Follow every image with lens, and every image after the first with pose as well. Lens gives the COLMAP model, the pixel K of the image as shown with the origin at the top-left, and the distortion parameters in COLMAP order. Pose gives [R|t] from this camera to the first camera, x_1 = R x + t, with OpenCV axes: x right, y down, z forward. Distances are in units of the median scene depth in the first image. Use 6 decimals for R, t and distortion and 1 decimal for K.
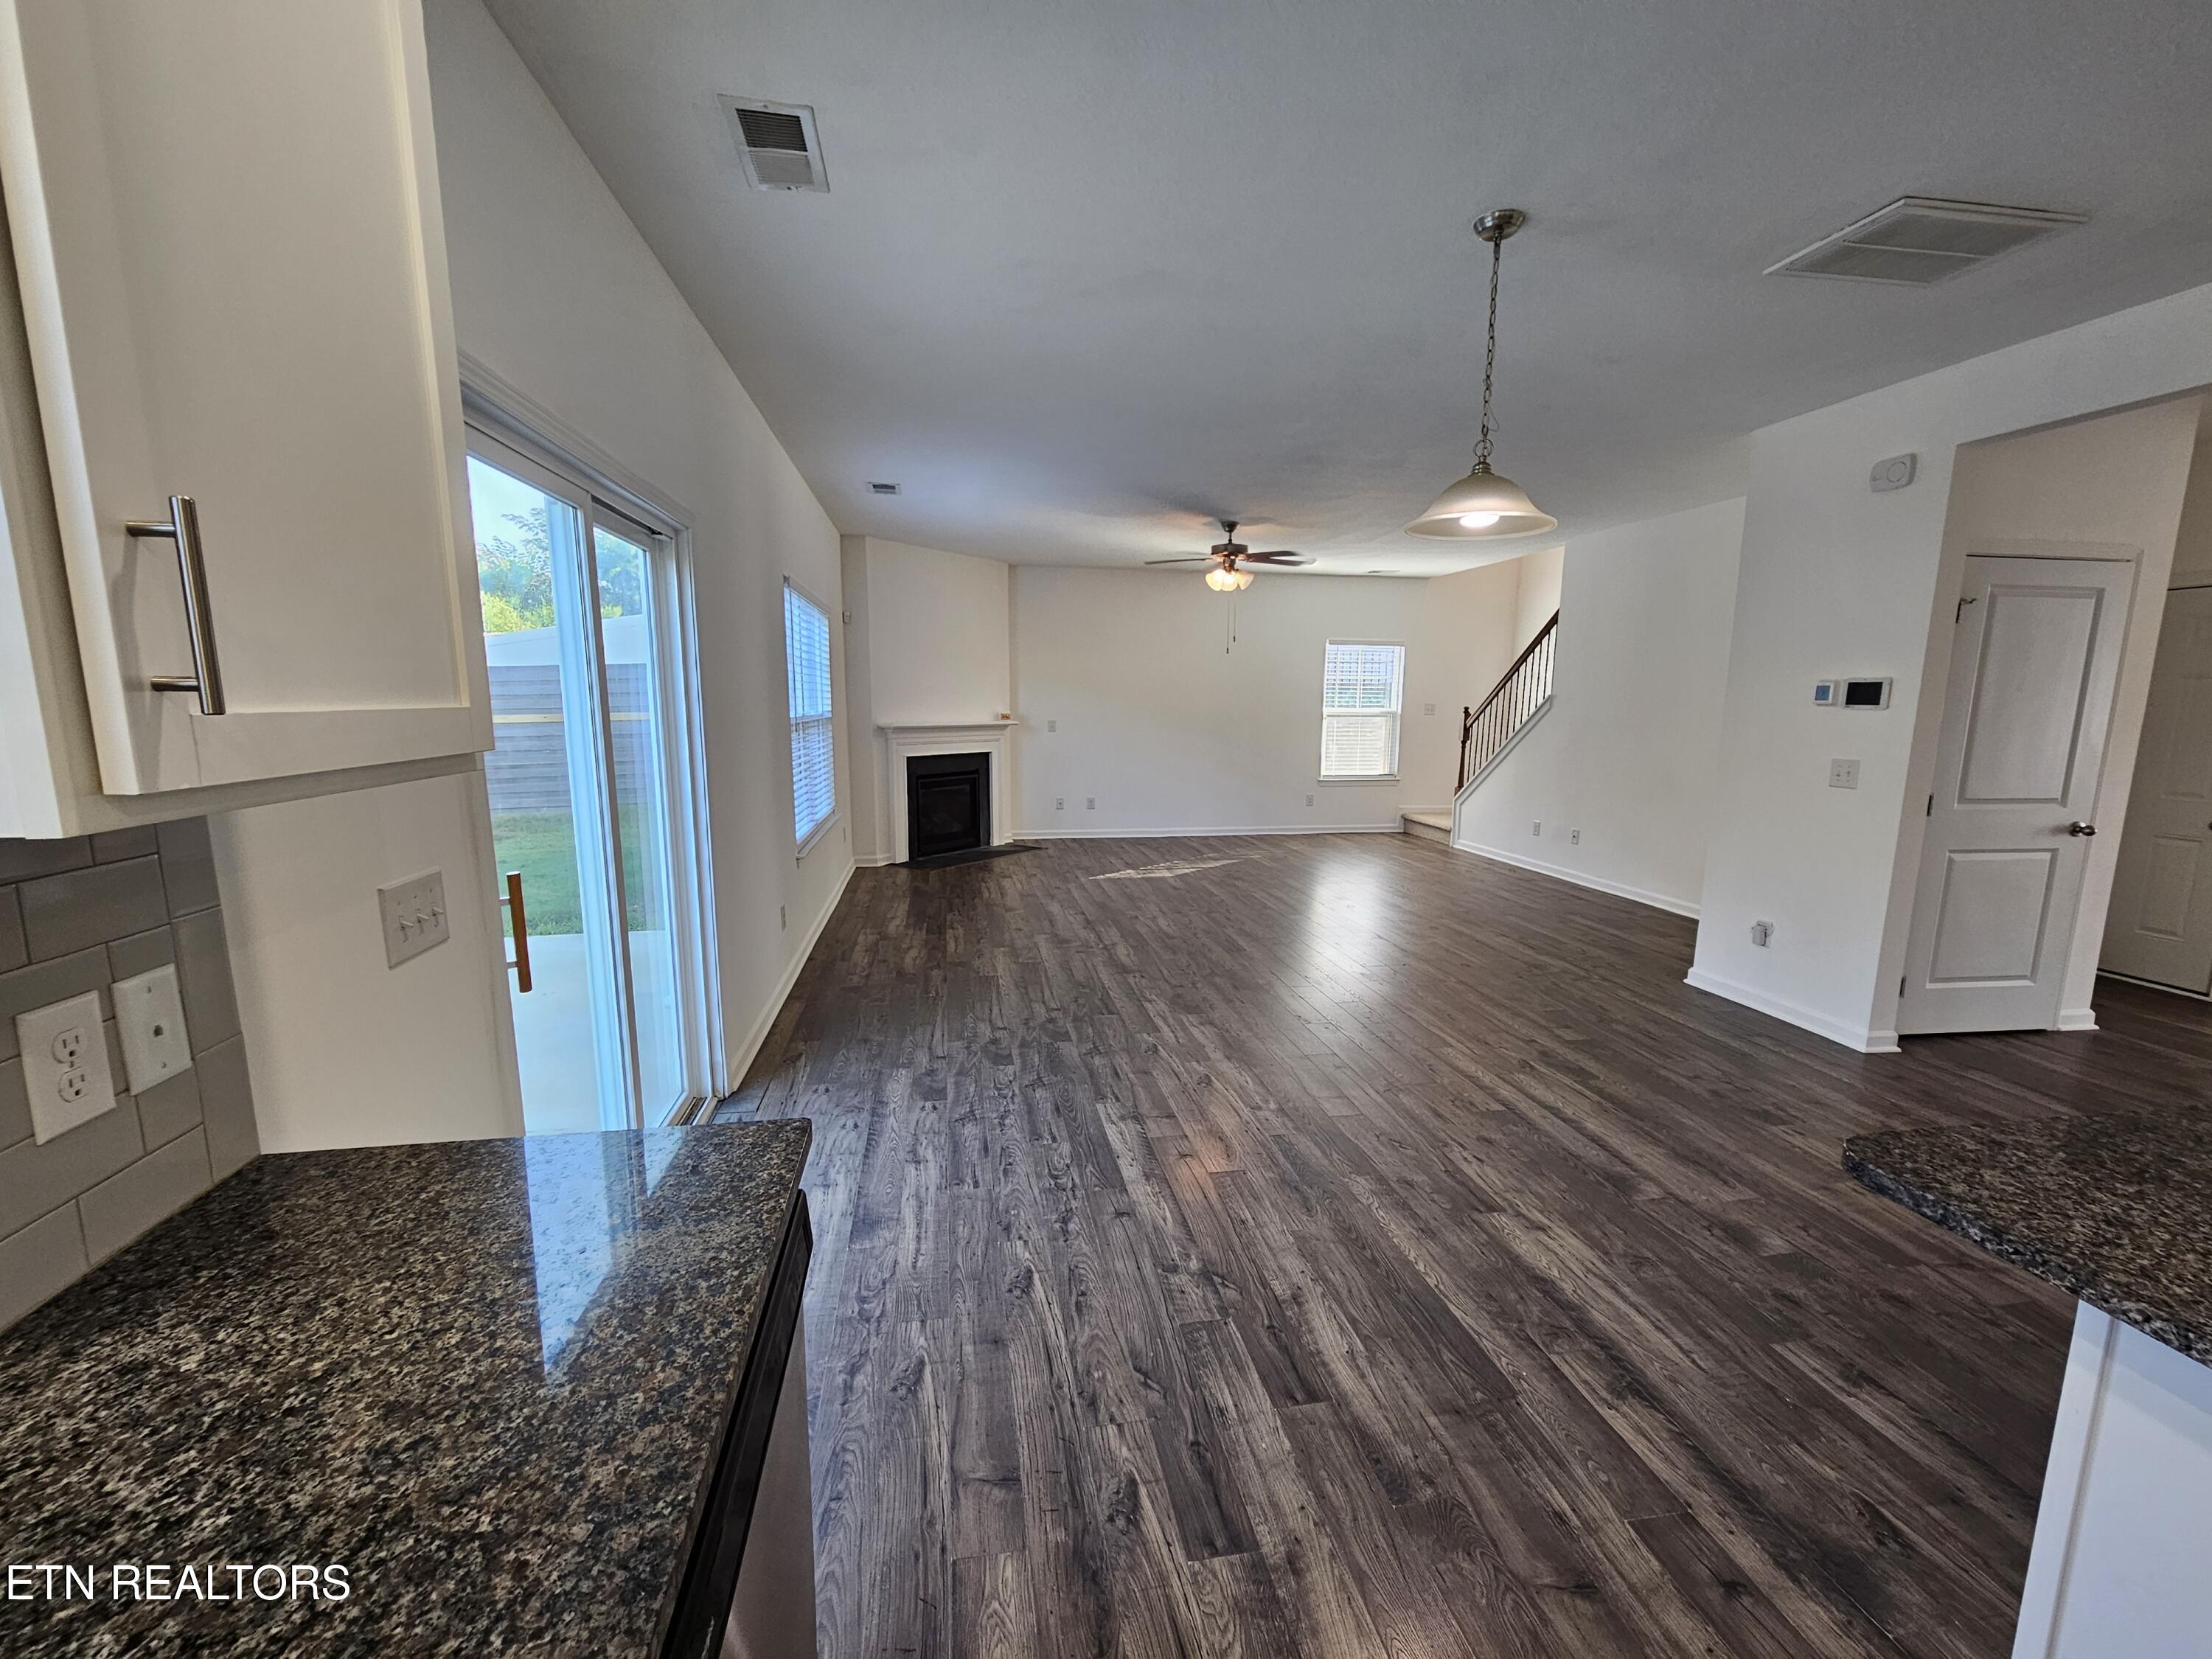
lens RADIAL K [[910.4, 0, 1099.0], [0, 910.4, 846.6], [0, 0, 1]] dist [-0.001664, 0.002154]
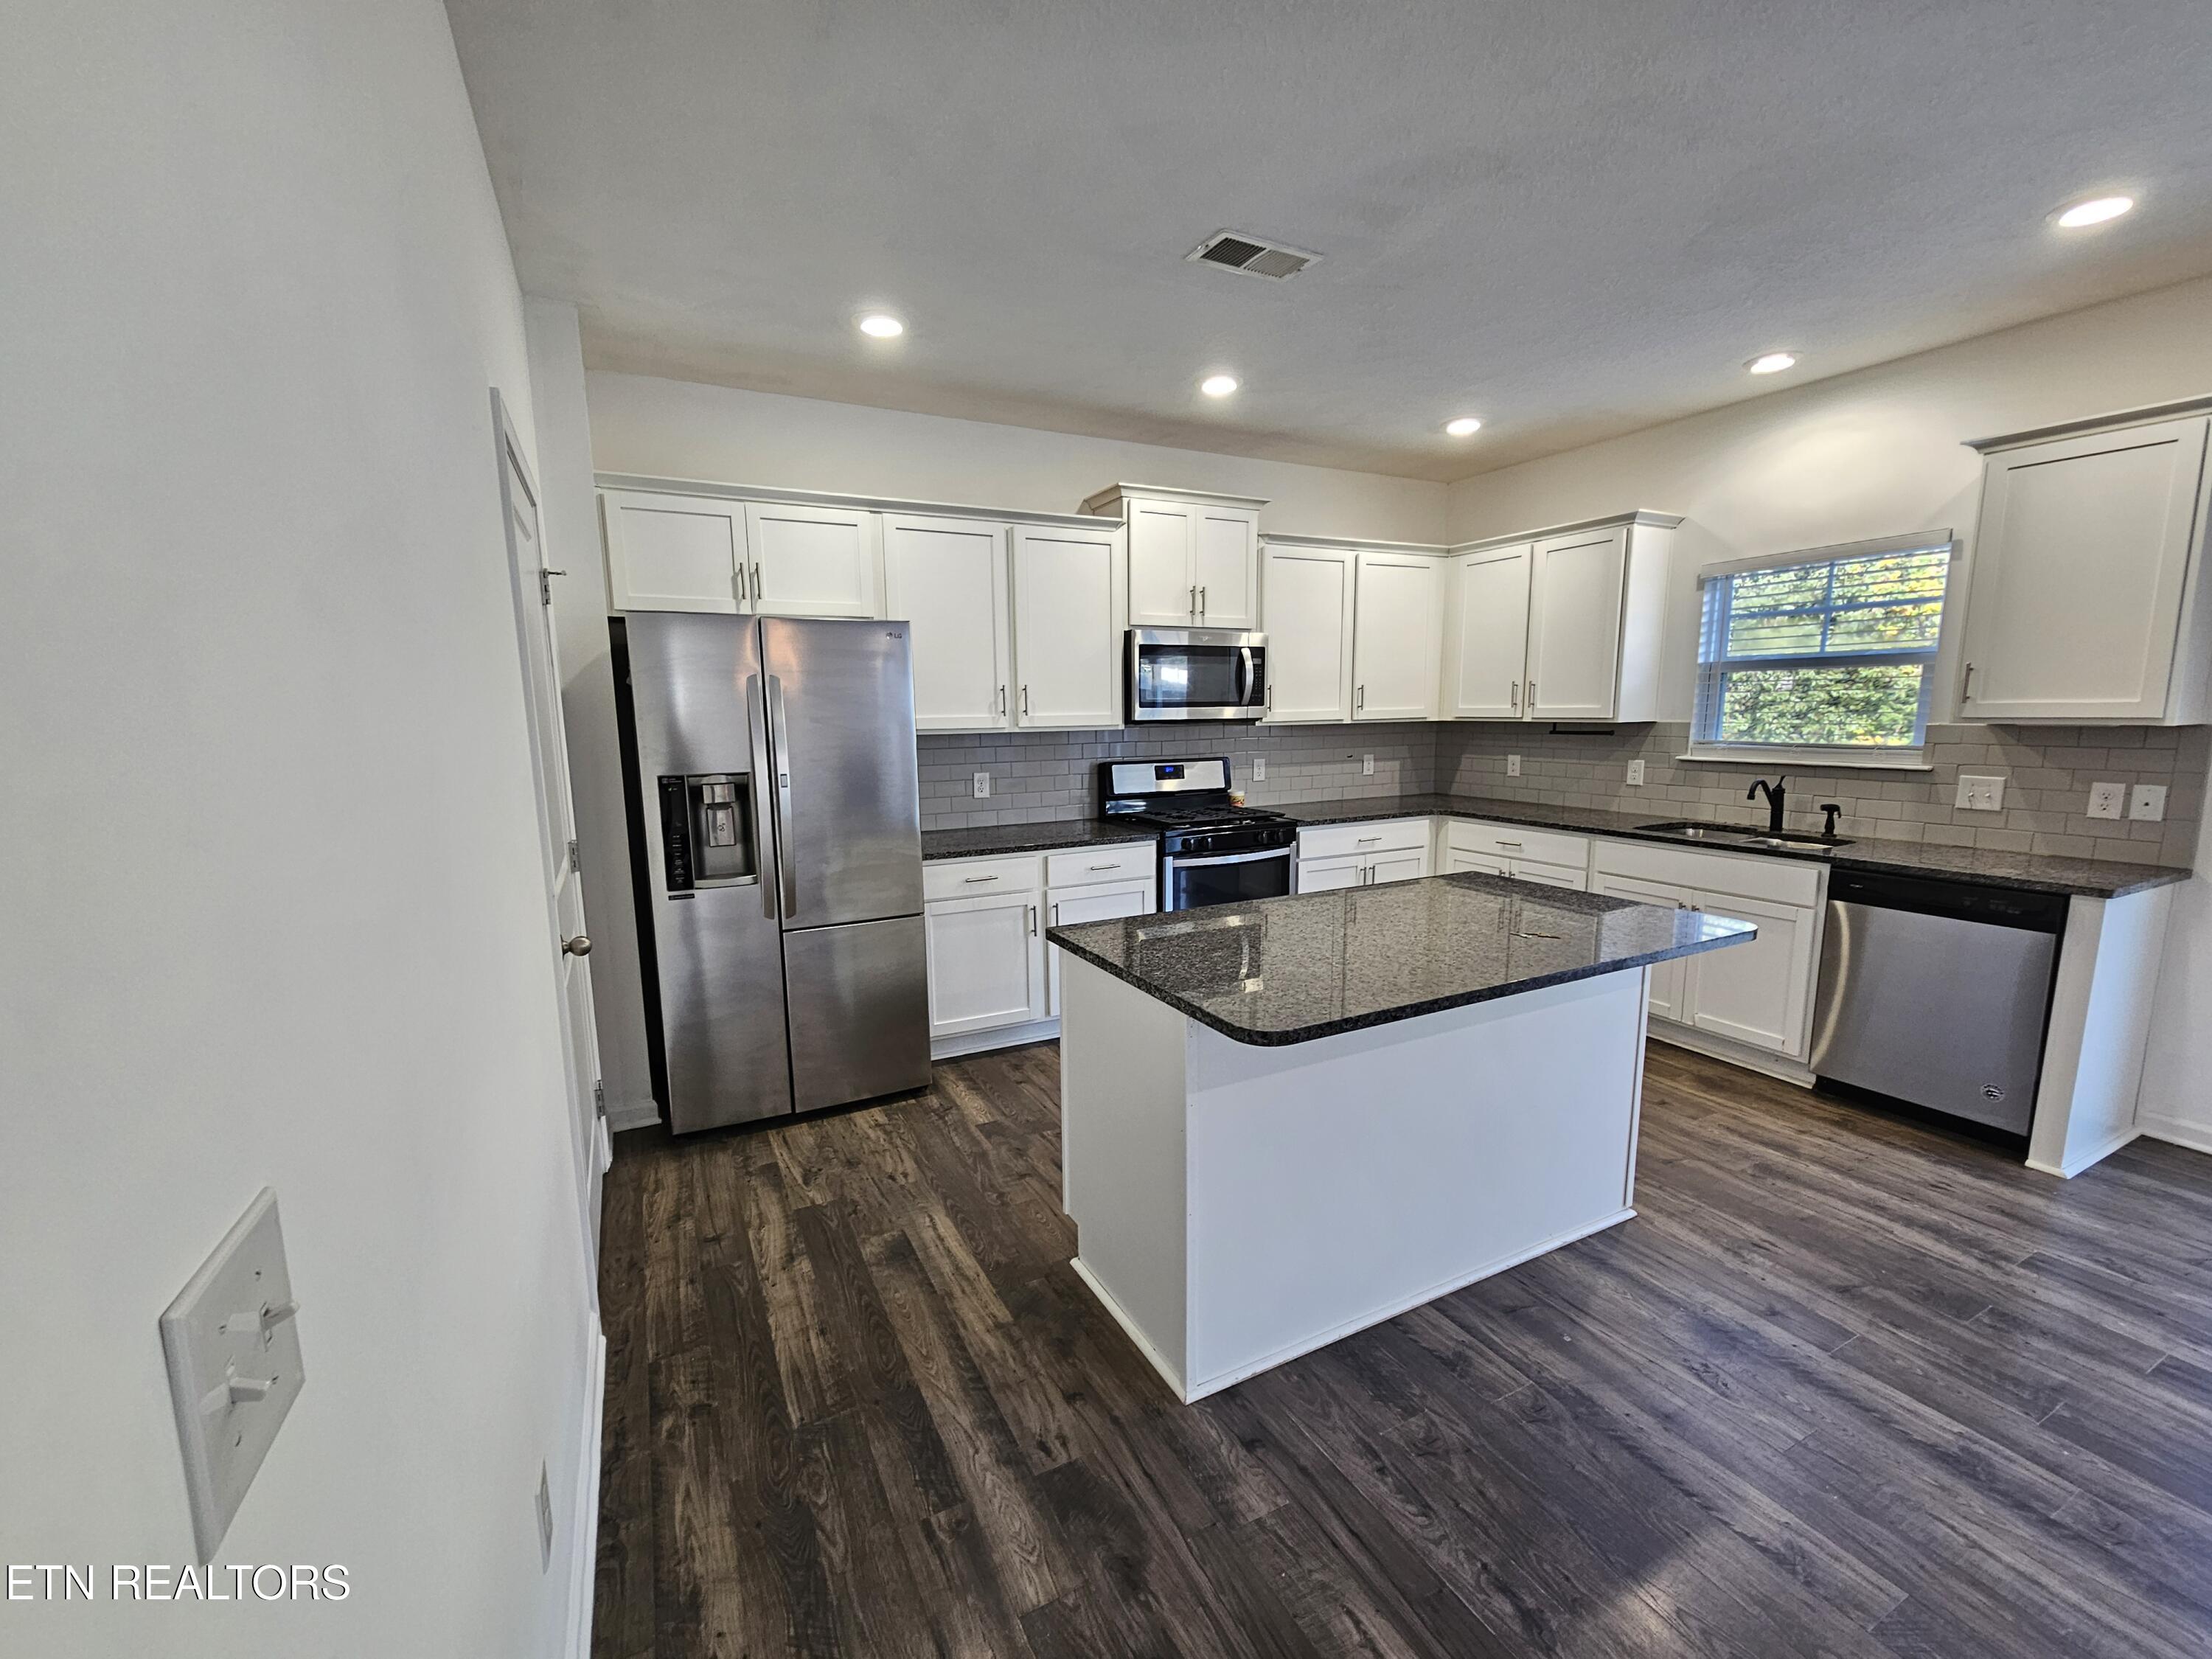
lens RADIAL K [[910.4, 0, 1099.7], [0, 910.4, 848.1], [0, 0, 1]] dist [-0.001664, 0.002154]
pose [[-0.953846, 0.053226, -0.295543, 0.874587], [-0.040201, 0.952675, 0.301319, -0.118731], [0.297594, 0.299293, -0.906566, 0.736788]]
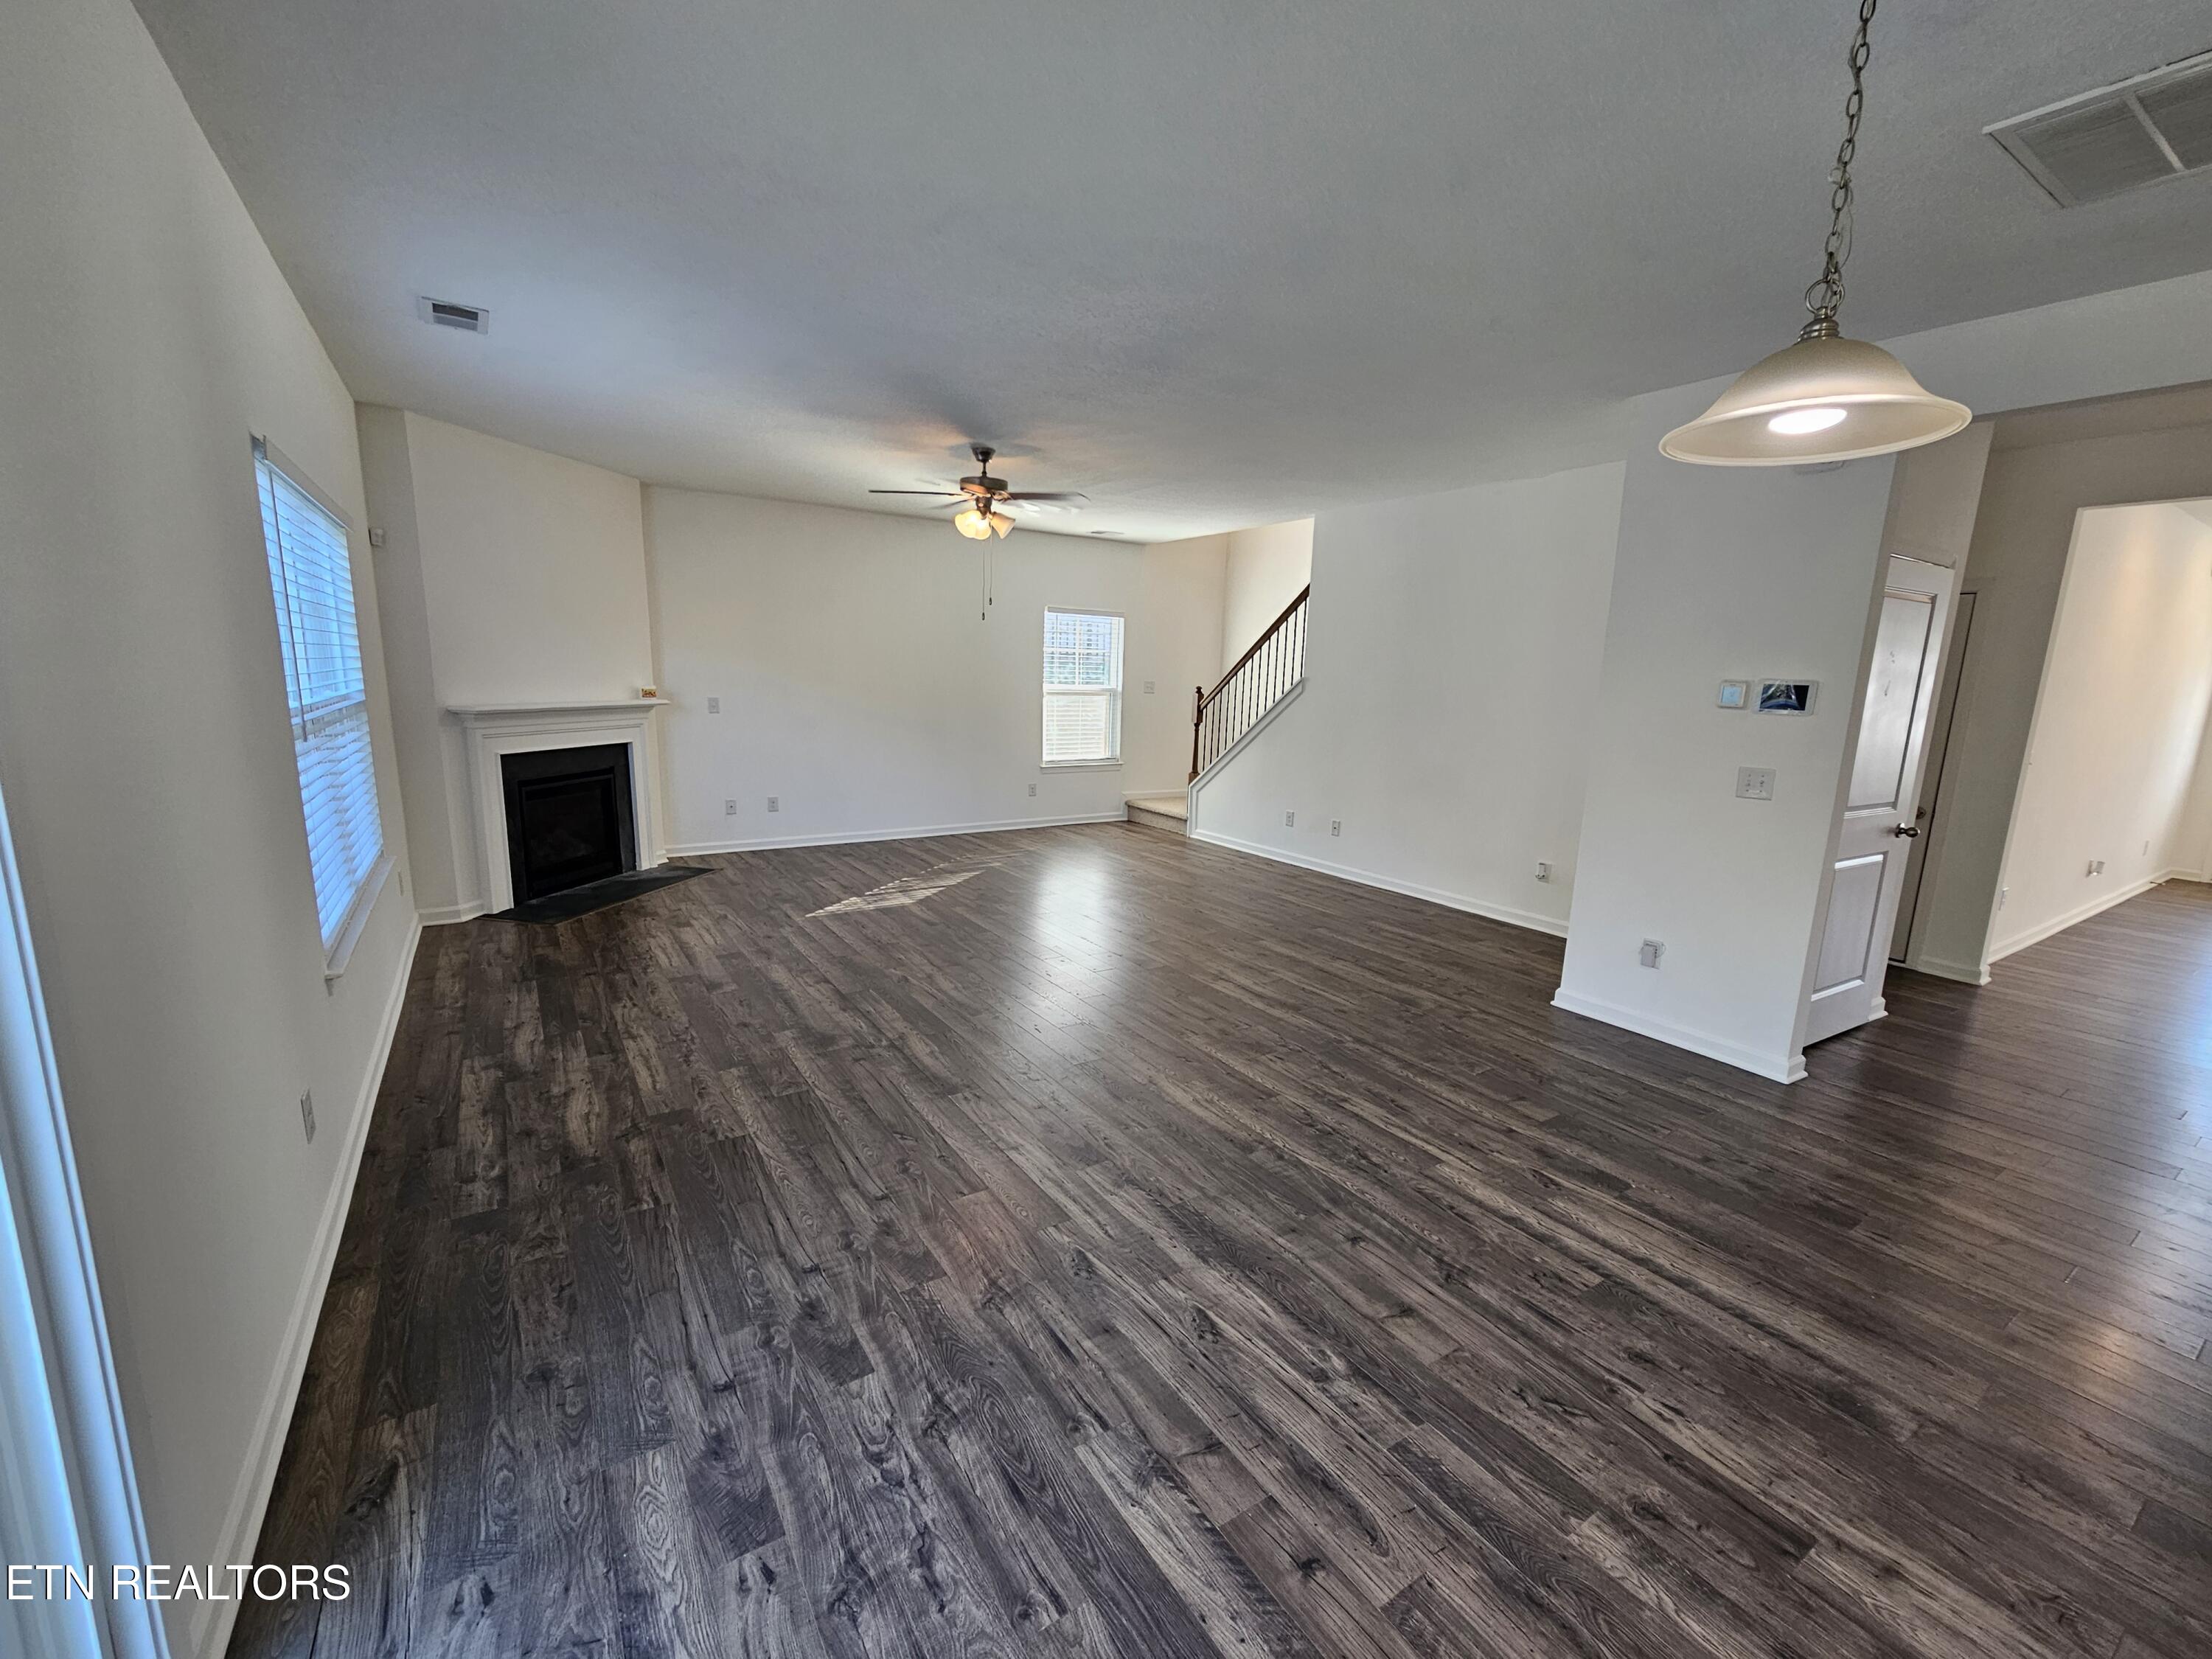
lens RADIAL K [[910.4, 0, 1097.2], [0, 910.4, 841.7], [0, 0, 1]] dist [-0.001664, 0.002154]
pose [[0.916382, -0.056924, 0.396237, -0.169822], [0.043624, 0.998143, 0.042504, -0.096121], [-0.397921, -0.021664, 0.917164, 0.451953]]
